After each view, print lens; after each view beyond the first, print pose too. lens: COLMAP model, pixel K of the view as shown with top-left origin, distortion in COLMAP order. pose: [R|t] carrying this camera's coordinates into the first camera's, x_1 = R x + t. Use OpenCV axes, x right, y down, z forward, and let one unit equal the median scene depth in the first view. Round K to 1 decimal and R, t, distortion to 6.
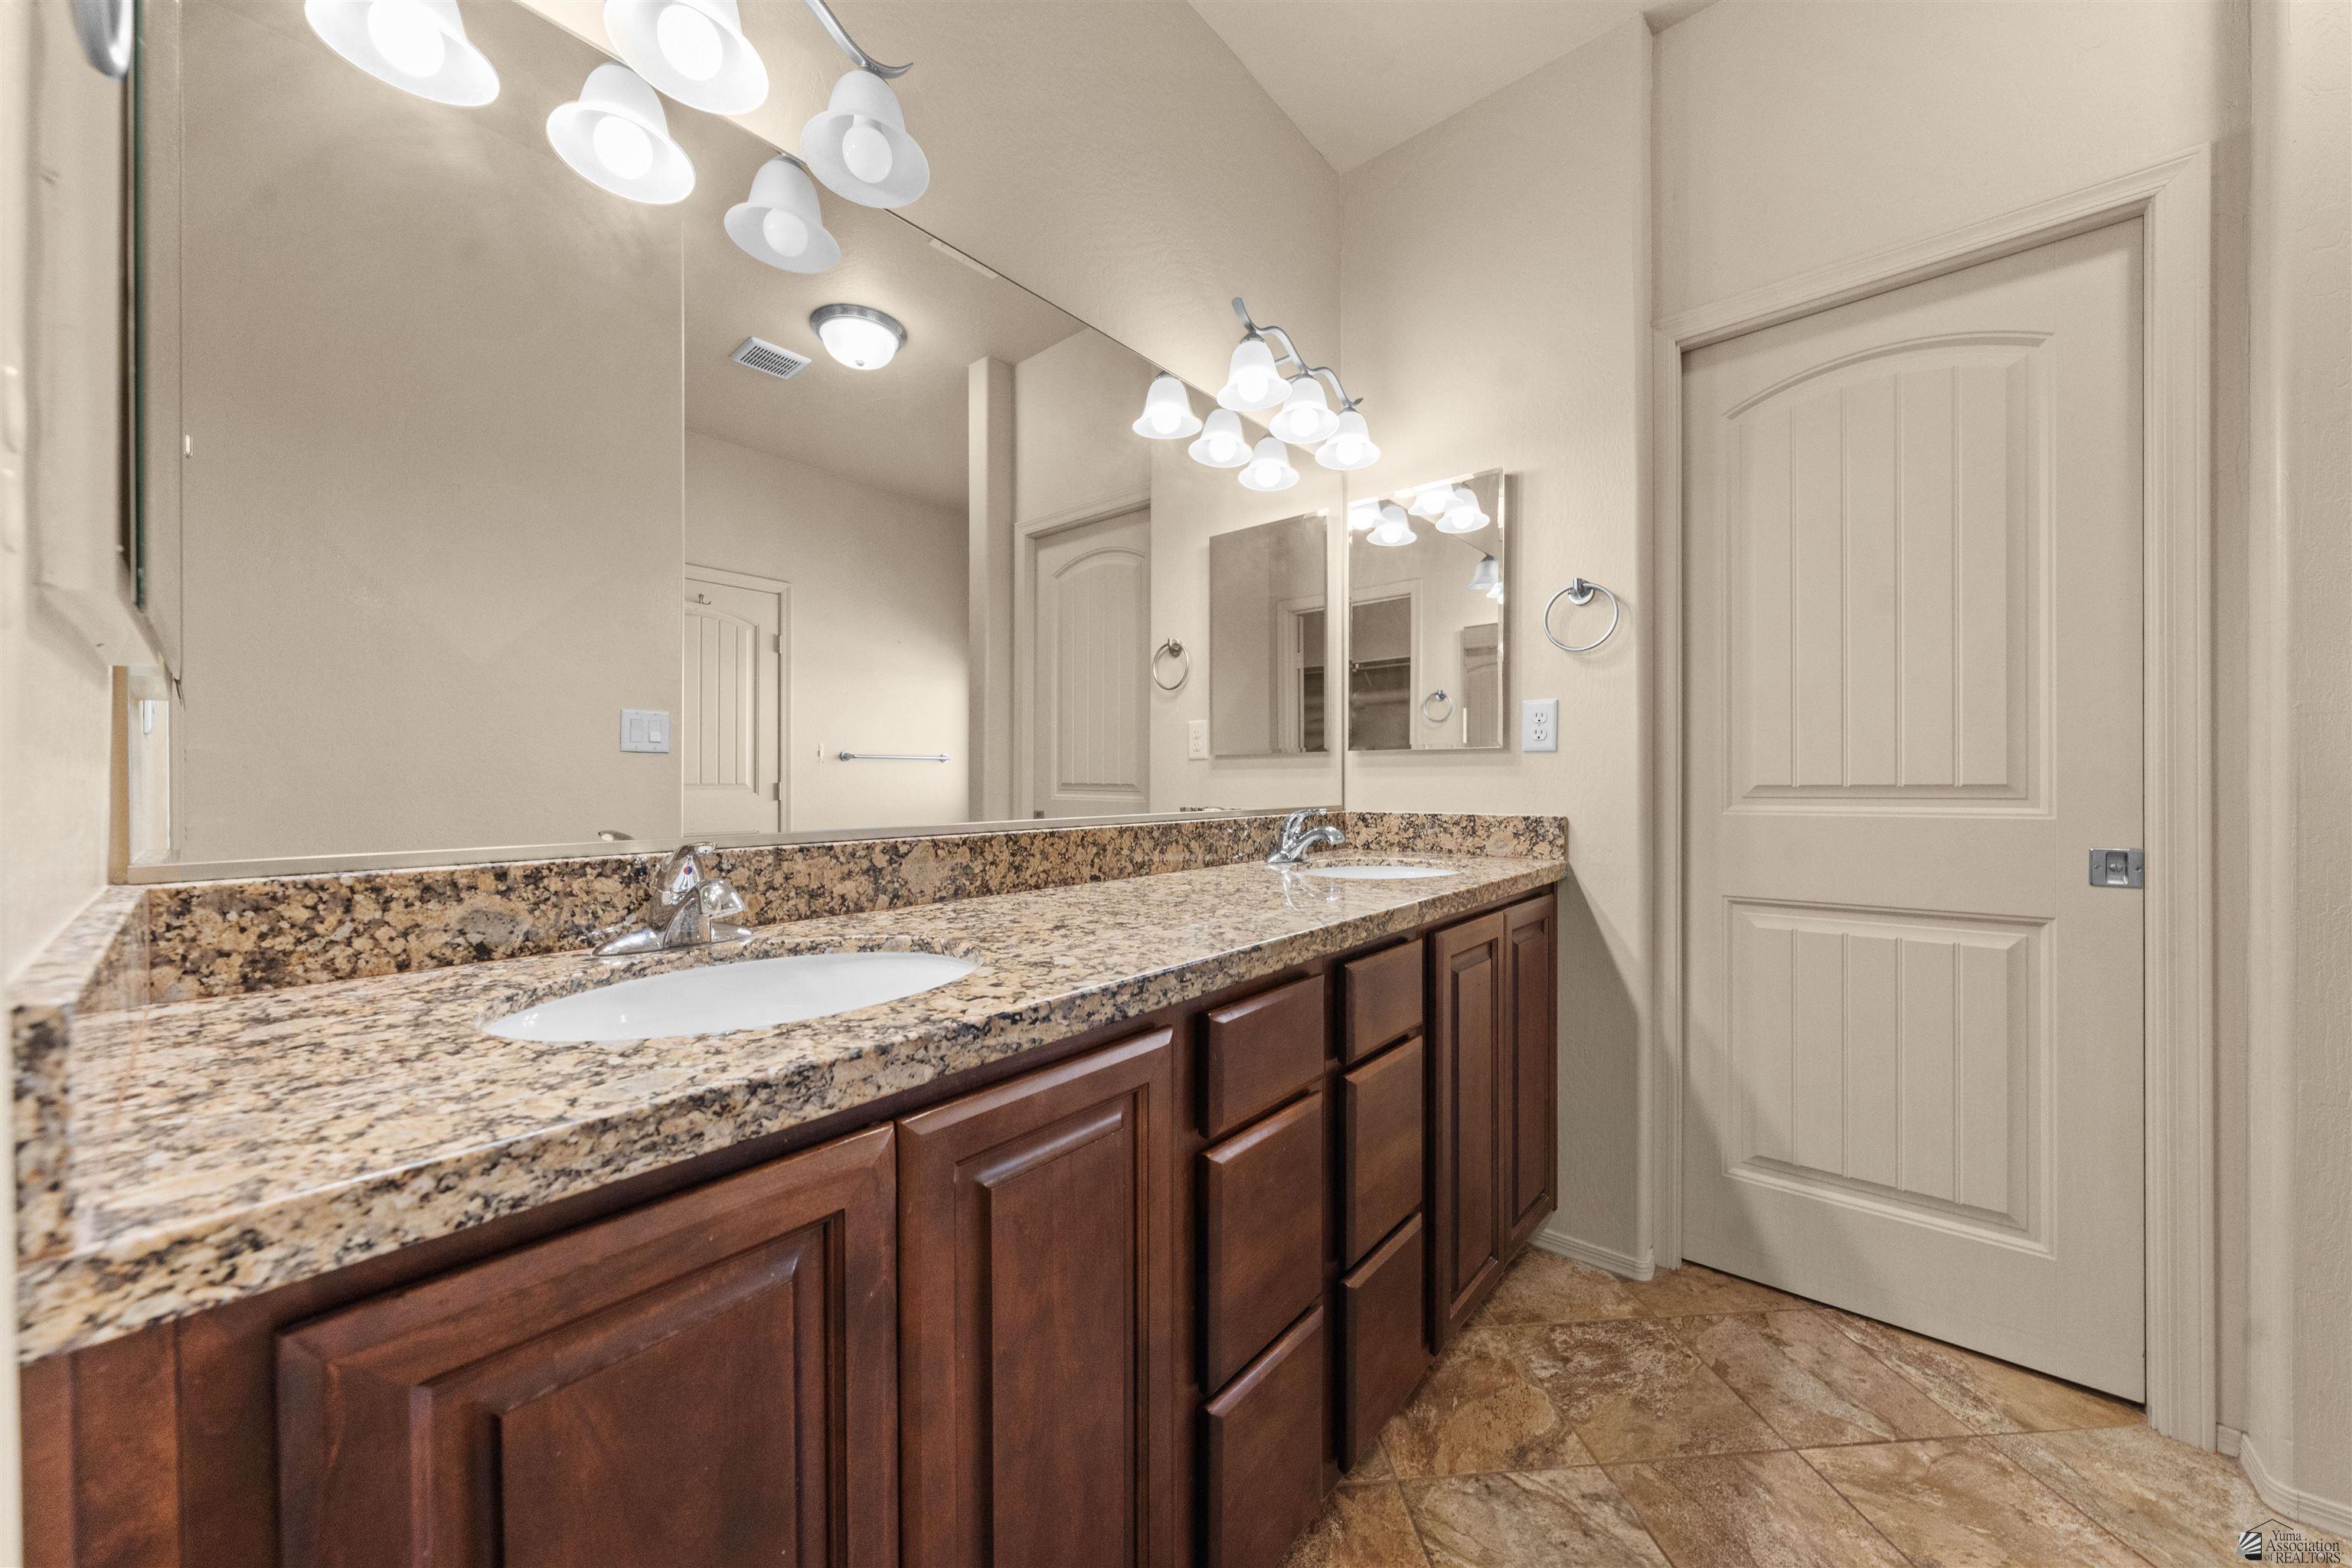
lens RADIAL K [[802.1, 0, 1110.8], [0, 802.1, 779.2], [0, 0, 1]] dist [-0.002700, 0.000462]
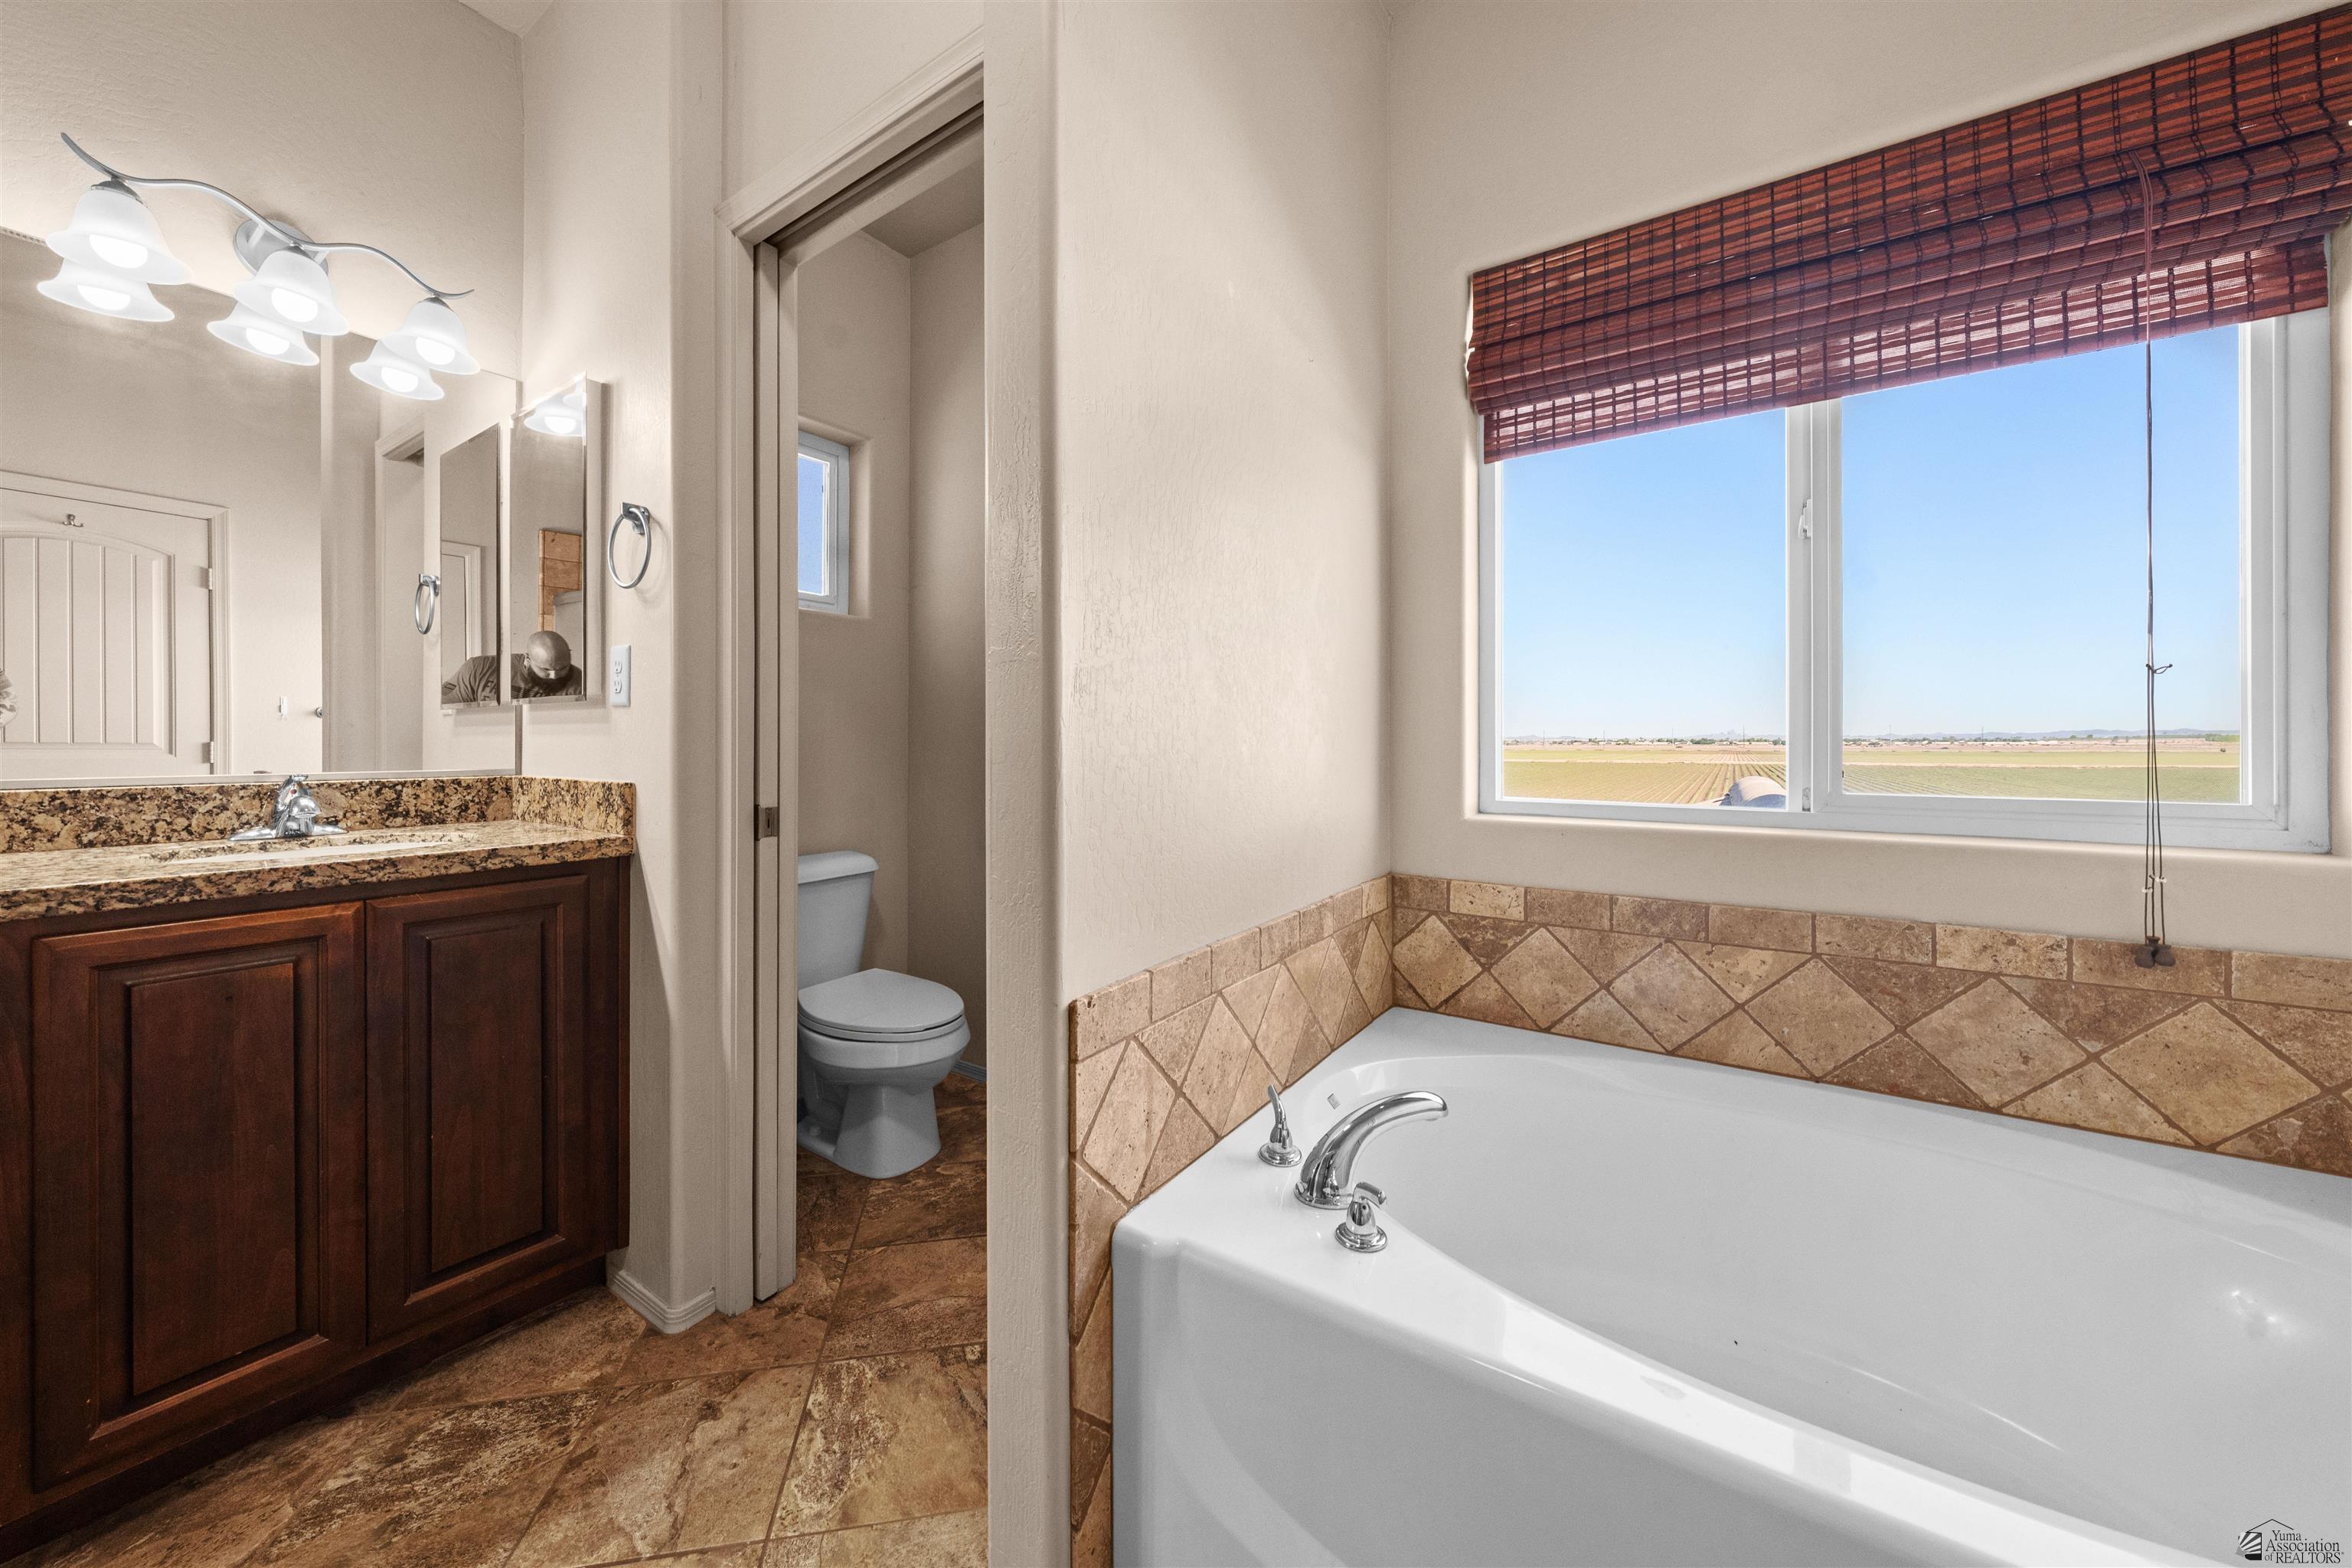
lens RADIAL K [[802.1, 0, 1196.1], [0, 802.1, 740.9], [0, 0, 1]] dist [-0.002700, 0.000462]
pose [[0.995970, 0.002945, 0.089636, 1.199859], [-0.003136, 0.999993, 0.001981, -0.000522], [-0.089630, -0.002254, 0.995973, 0.121771]]
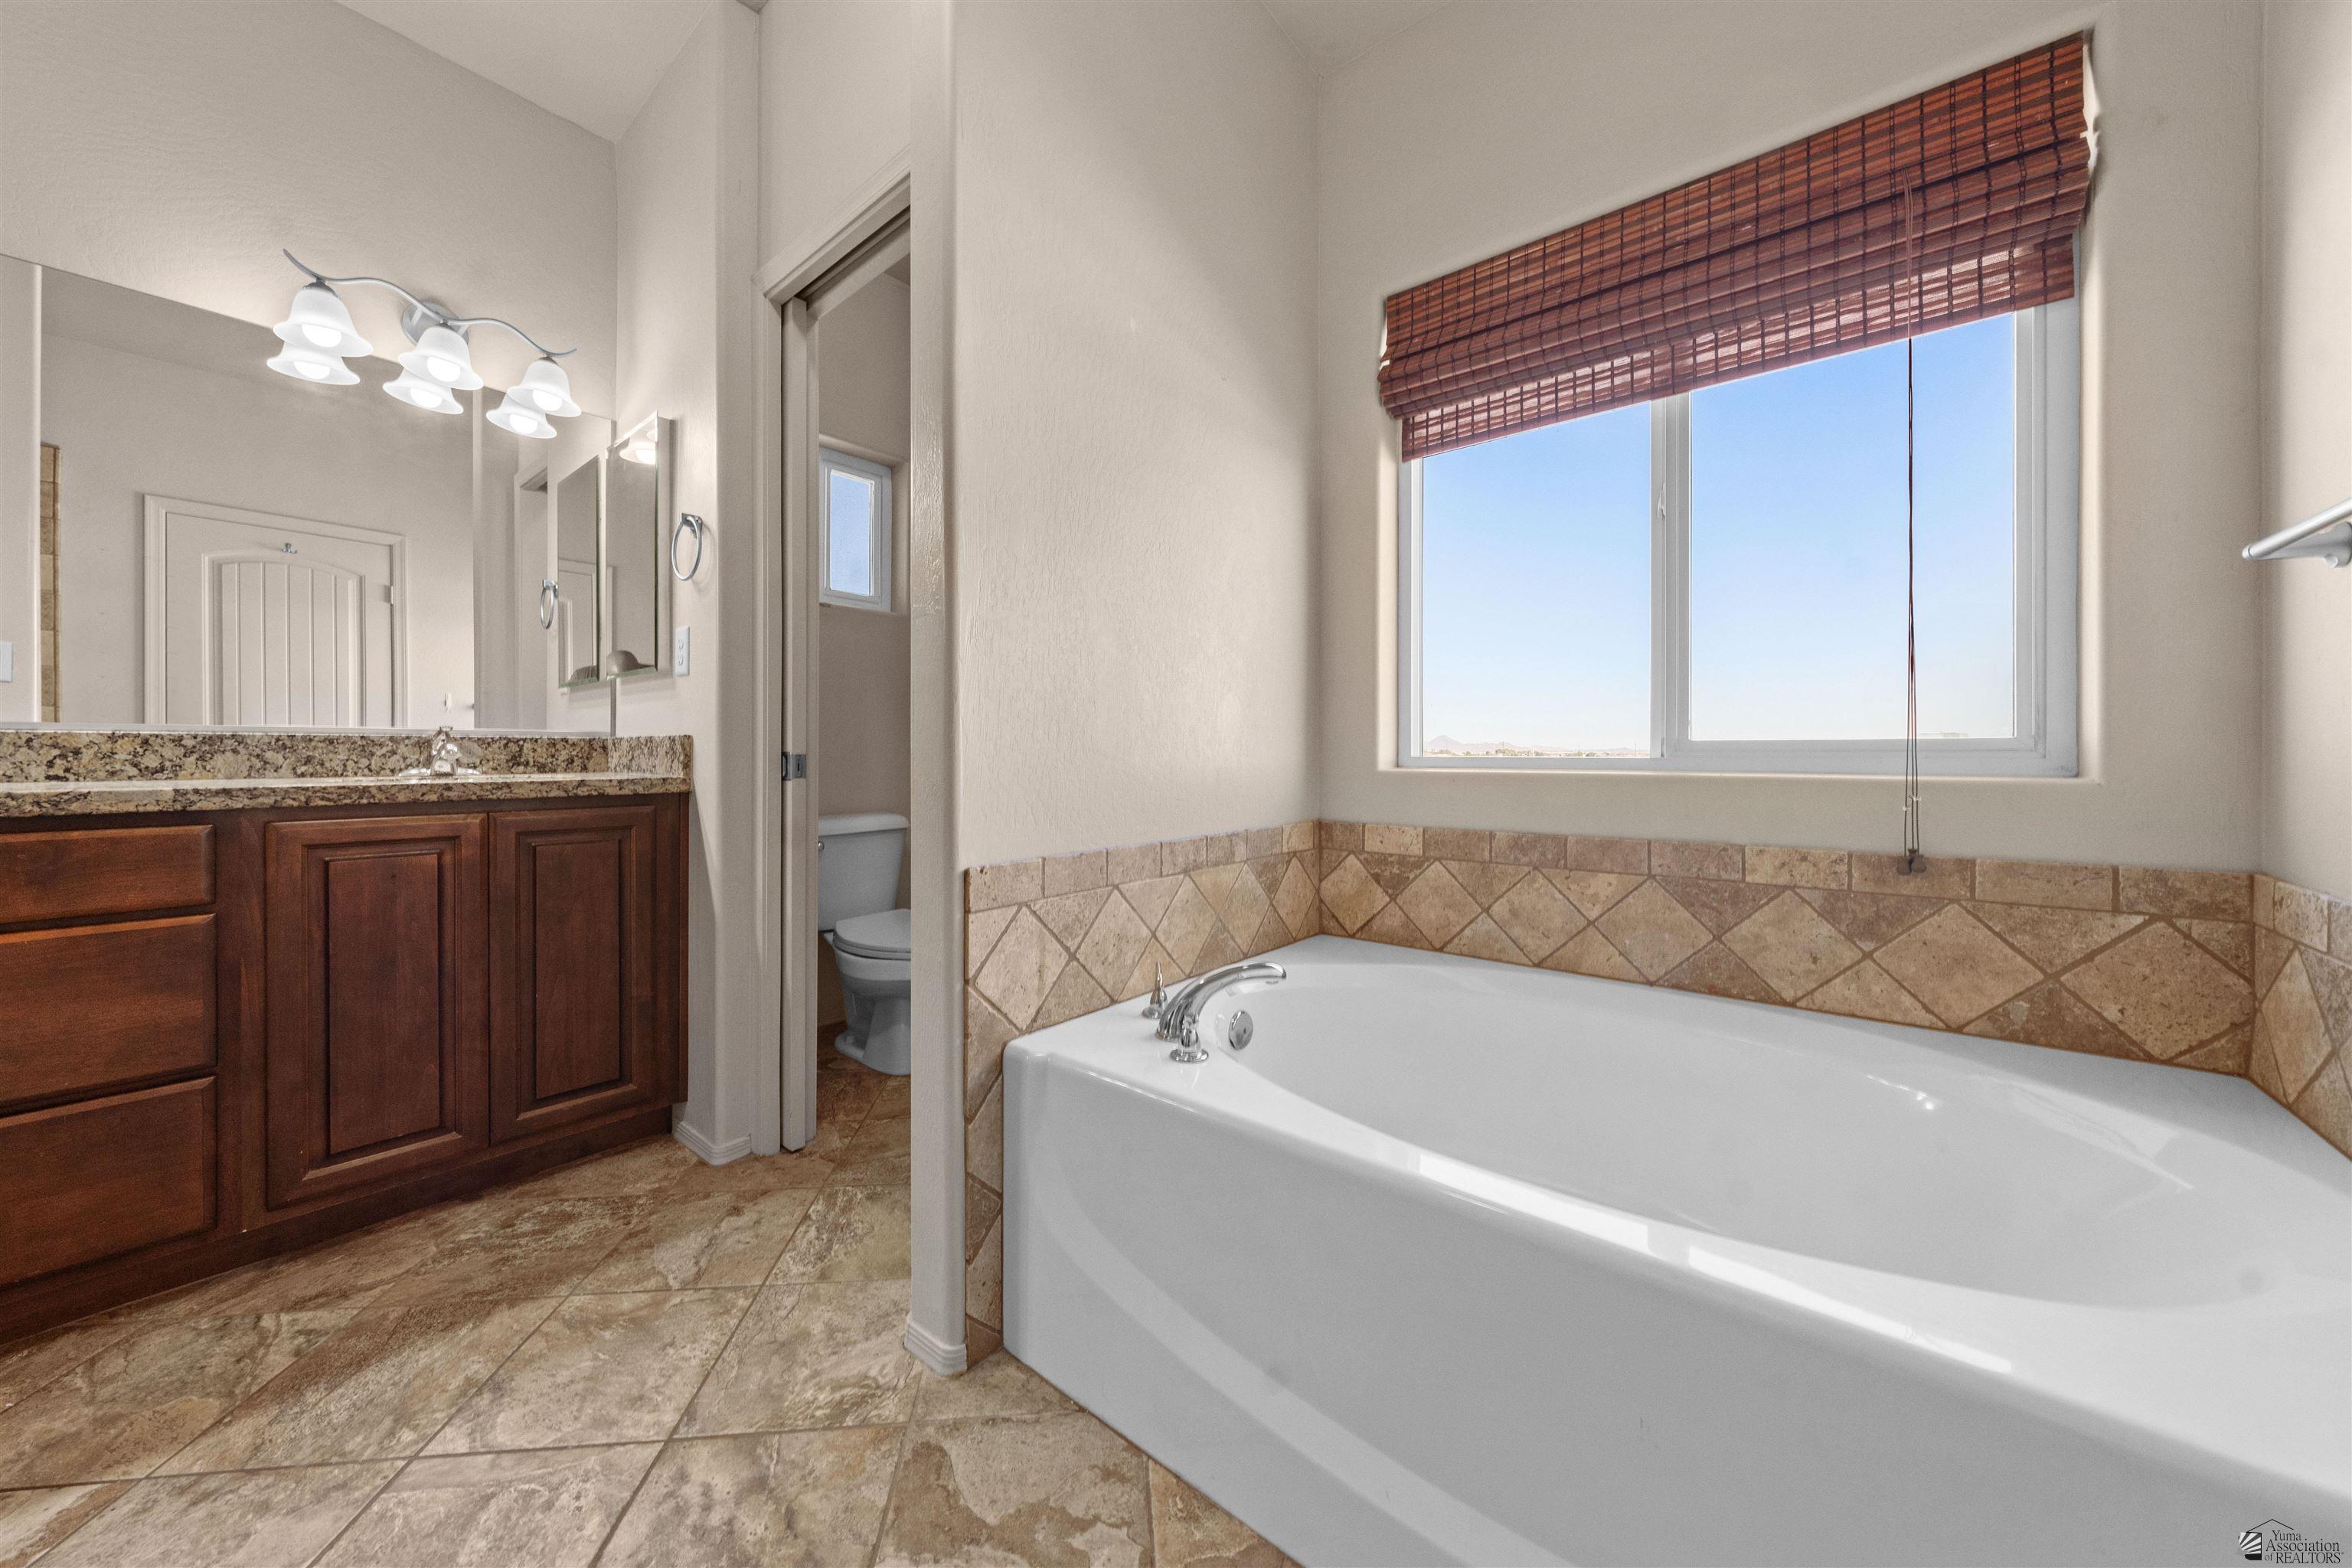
lens RADIAL K [[802.1, 0, 1238.3], [0, 802.1, 759.6], [0, 0, 1]] dist [-0.002700, 0.000462]
pose [[0.999958, 0.001473, 0.009043, 1.426919], [-0.001484, 0.999998, 0.001184, 0.086998], [-0.009041, -0.001198, 0.999958, -0.076967]]
